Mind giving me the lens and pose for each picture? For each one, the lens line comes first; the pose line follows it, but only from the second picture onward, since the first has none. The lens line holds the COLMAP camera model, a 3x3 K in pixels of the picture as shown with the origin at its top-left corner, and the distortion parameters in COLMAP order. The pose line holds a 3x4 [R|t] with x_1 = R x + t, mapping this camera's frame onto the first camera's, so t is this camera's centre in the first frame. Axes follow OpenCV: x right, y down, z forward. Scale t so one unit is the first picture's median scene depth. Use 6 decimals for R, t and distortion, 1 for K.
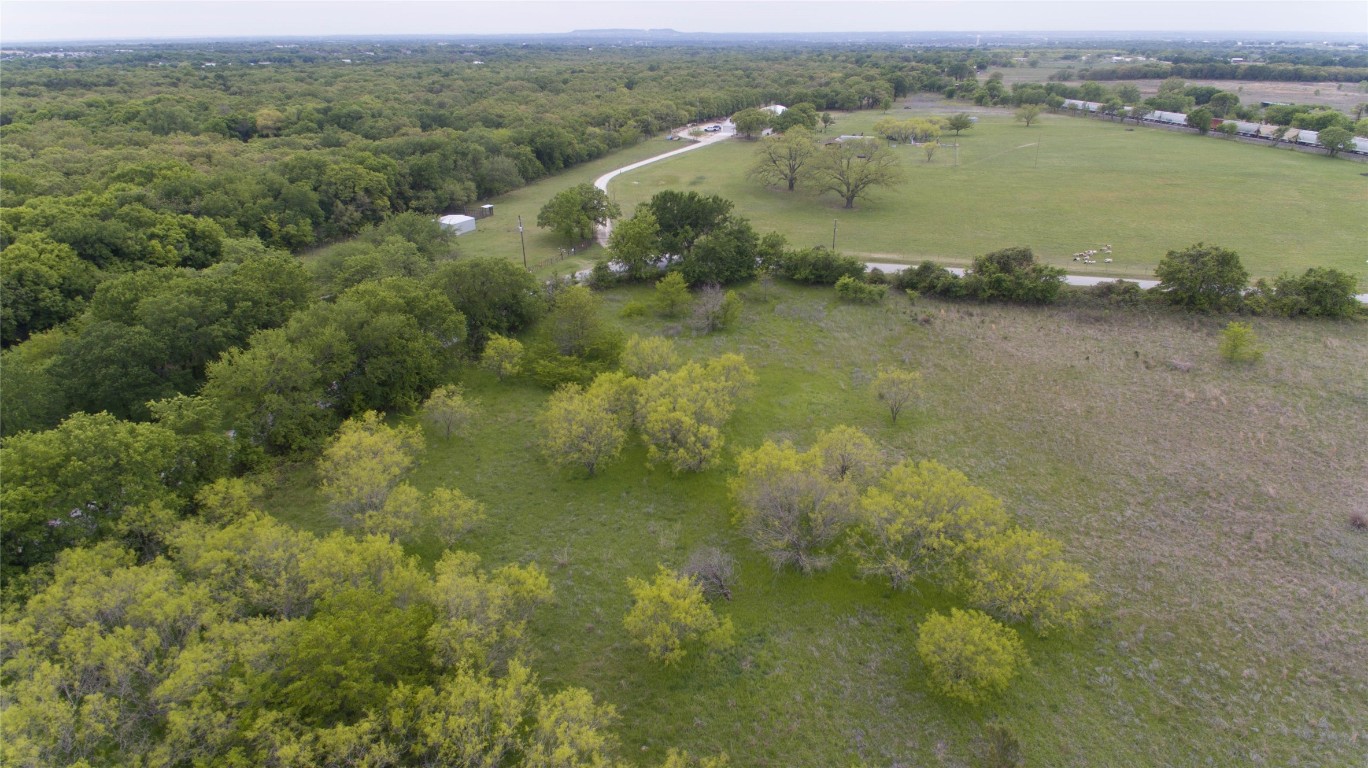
lens RADIAL K [[797.4, 0, 698.1], [0, 797.4, 389.1], [0, 0, 1]] dist [0.011735, -0.024345]
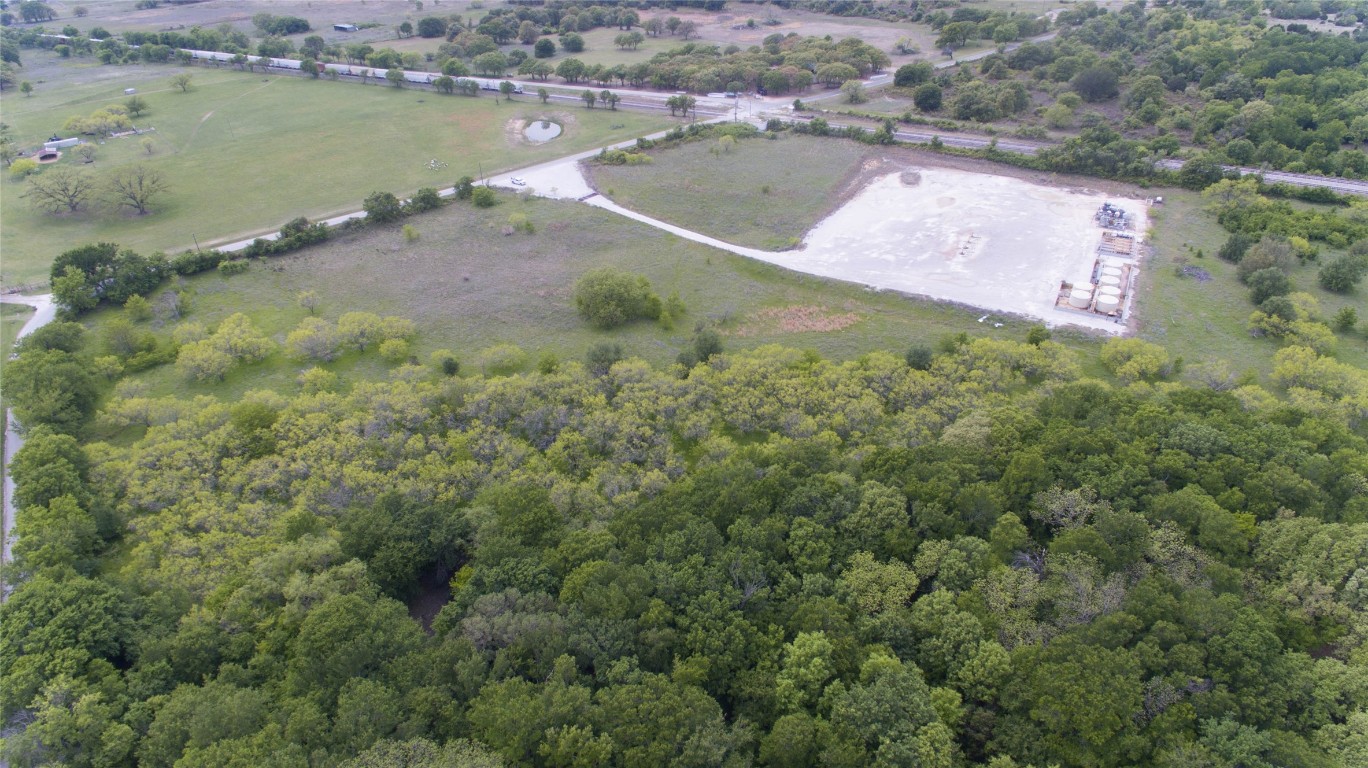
lens RADIAL K [[780.4, 0, 692.5], [0, 780.4, 385.2], [0, 0, 1]] dist [0.019610, -0.027305]
pose [[0.543474, -0.464087, 0.699470, -0.882005], [0.355305, 0.882126, 0.309211, -0.088876], [-0.760522, 0.080477, 0.644306, -1.375932]]
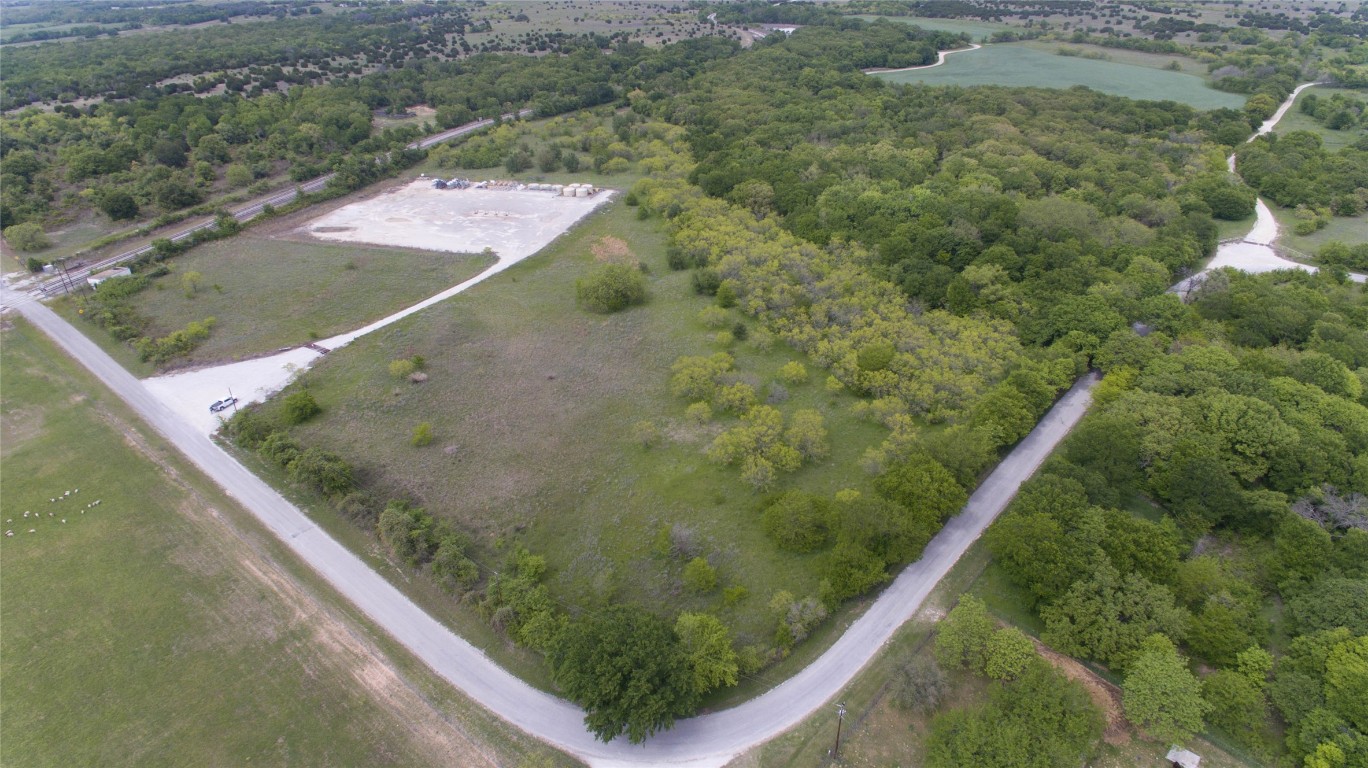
lens RADIAL K [[801.9, 0, 690.9], [0, 801.9, 382.4], [0, 0, 1]] dist [0.019687, -0.022298]
pose [[-0.940268, -0.134230, 0.312854, -0.431860], [0.164474, 0.625503, 0.762689, -1.506282], [-0.298067, 0.768589, -0.566063, 1.920270]]
